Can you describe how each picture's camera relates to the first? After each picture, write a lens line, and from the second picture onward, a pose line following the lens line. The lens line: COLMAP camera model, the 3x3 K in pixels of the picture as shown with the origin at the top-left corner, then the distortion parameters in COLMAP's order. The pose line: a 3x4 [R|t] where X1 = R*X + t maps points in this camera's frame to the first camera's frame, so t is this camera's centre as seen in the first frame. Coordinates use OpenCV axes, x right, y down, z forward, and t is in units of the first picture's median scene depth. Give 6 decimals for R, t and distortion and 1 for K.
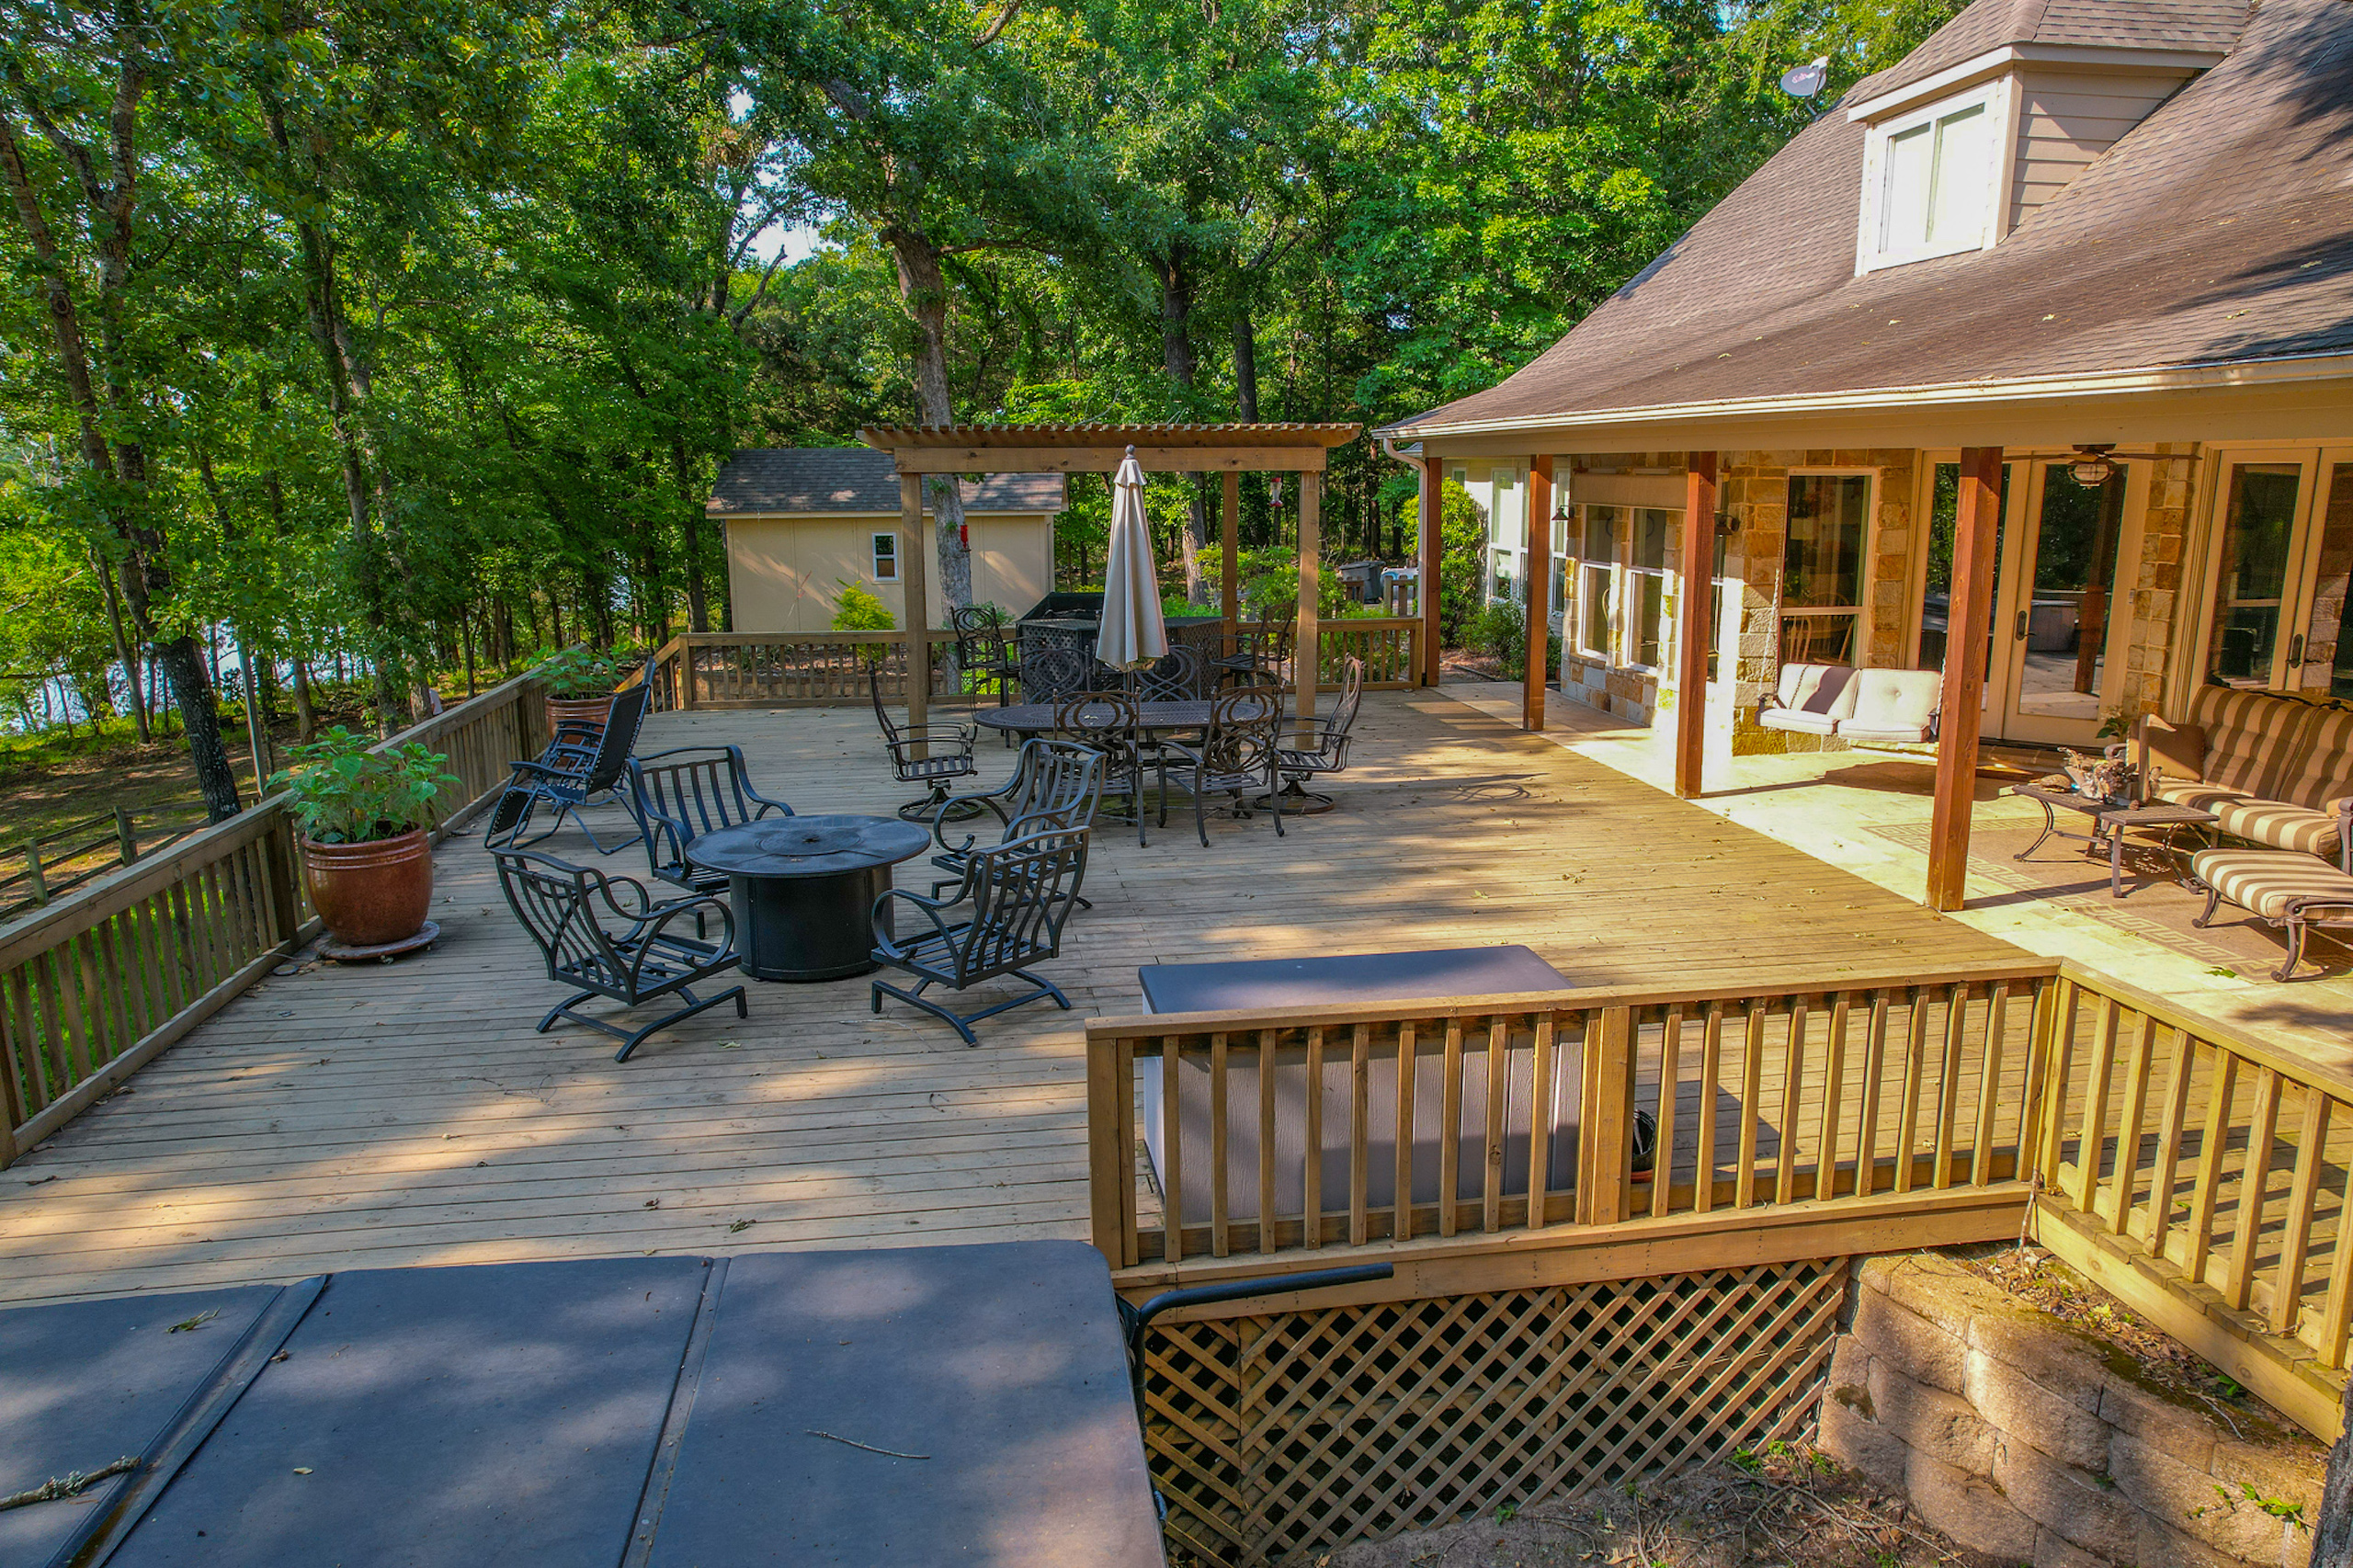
lens RADIAL K [[1506.0, 0, 1176.5], [0, 1506.0, 784.0], [0, 0, 1]] dist [-0.072331, 0.065527]
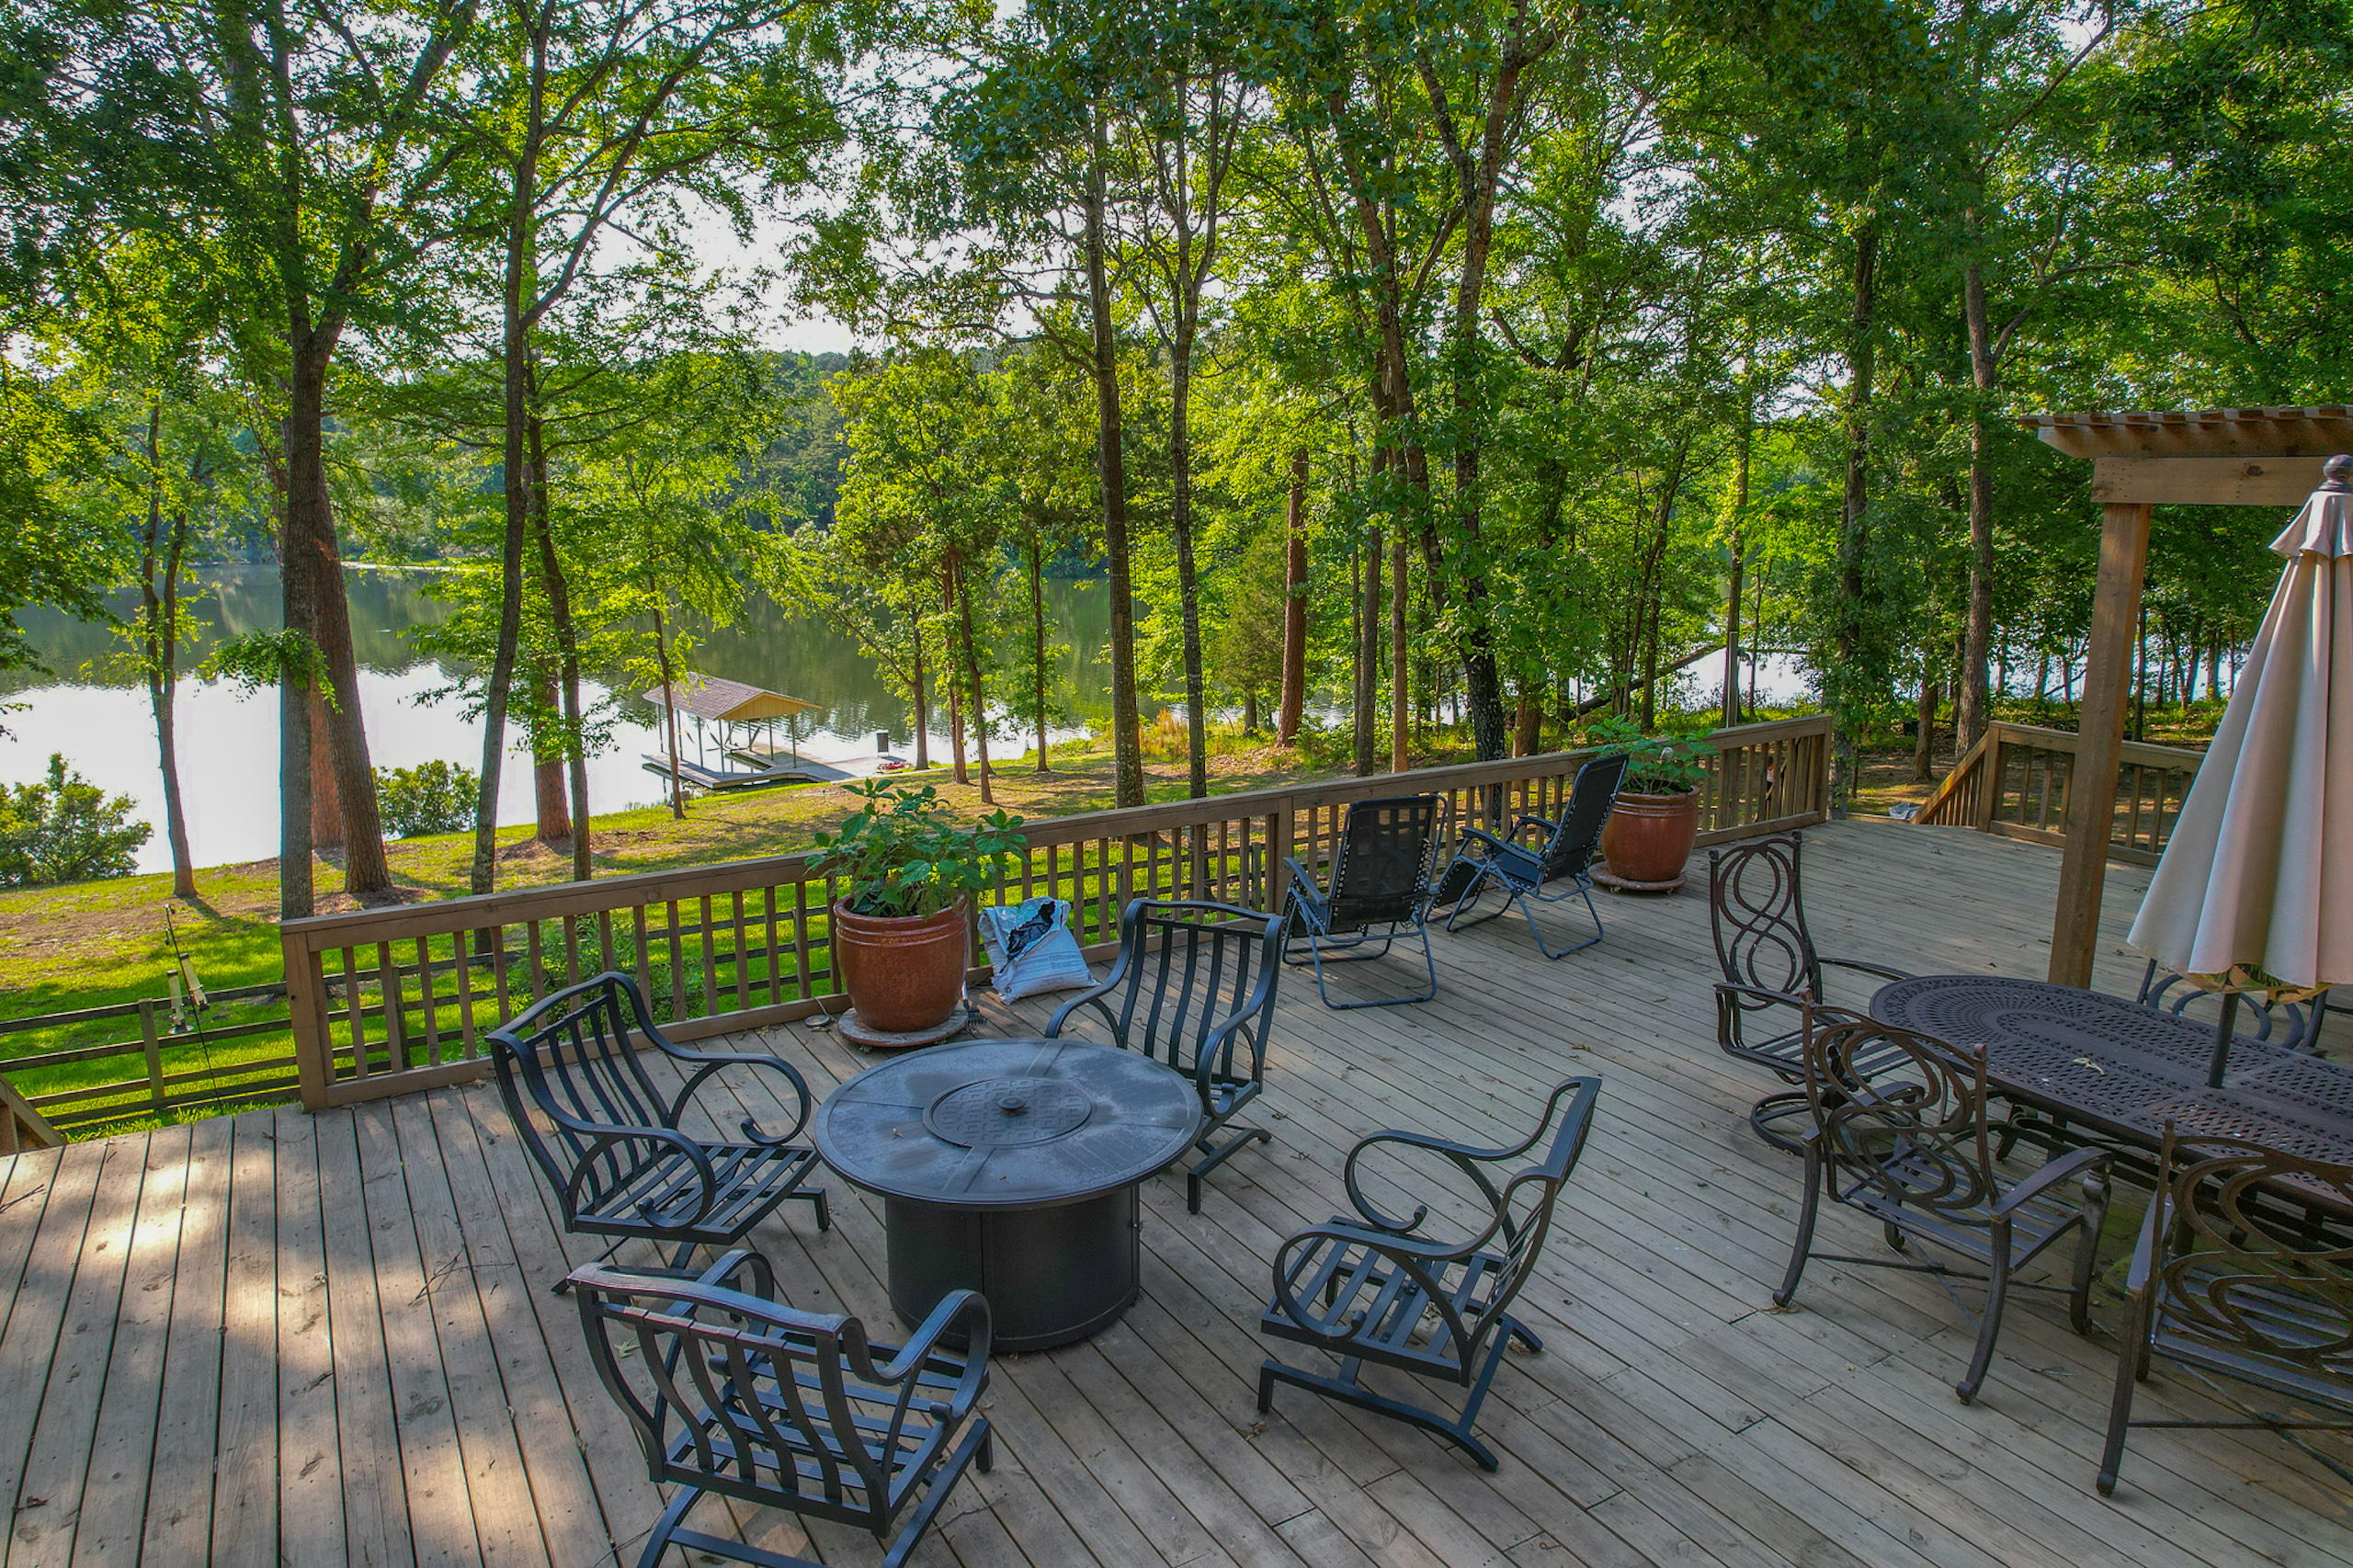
lens RADIAL K [[1506.0, 0, 1176.5], [0, 1506.0, 784.0], [0, 0, 1]] dist [-0.072331, 0.065527]
pose [[0.391983, 0.184713, -0.901238, 0.348855], [-0.189597, 0.974826, 0.117333, -0.199874], [0.900223, 0.124880, 0.417136, 0.901372]]
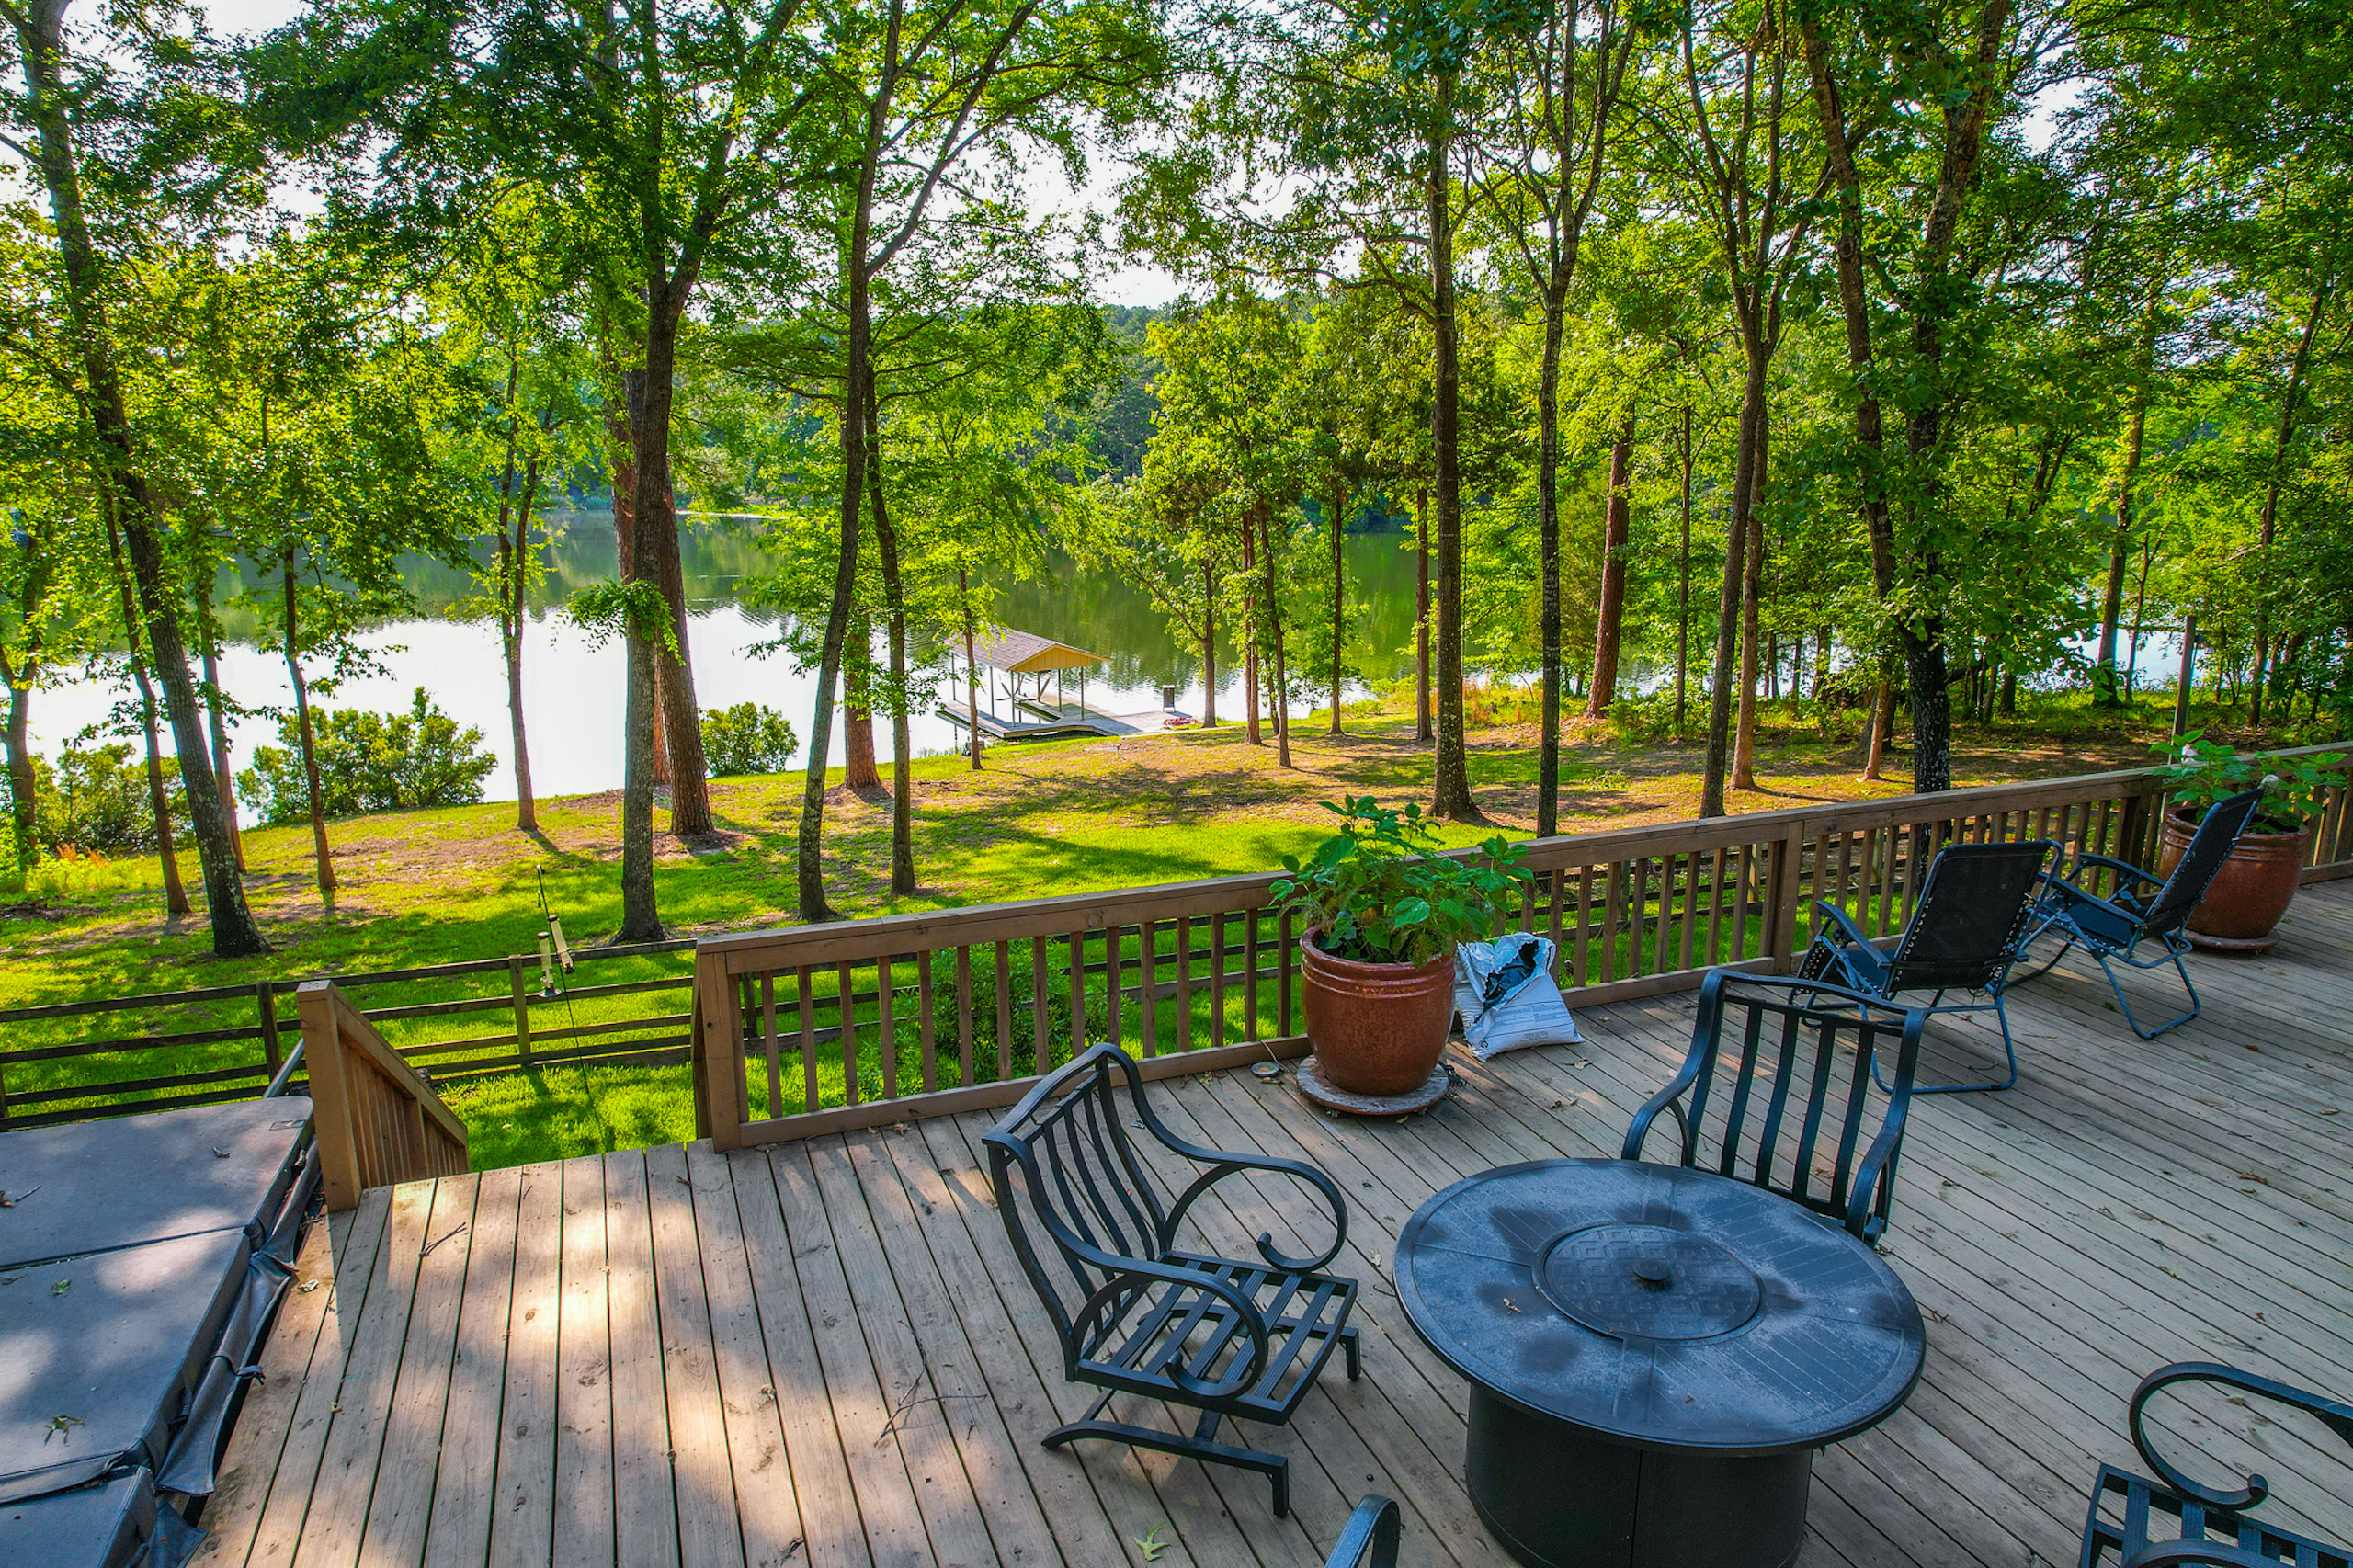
lens RADIAL K [[1506.0, 0, 1176.5], [0, 1506.0, 784.0], [0, 0, 1]] dist [-0.072331, 0.065527]
pose [[0.223494, 0.224344, -0.948536, 0.131497], [-0.200351, 0.962945, 0.180545, -0.184573], [0.953892, 0.149690, 0.260160, 0.817346]]
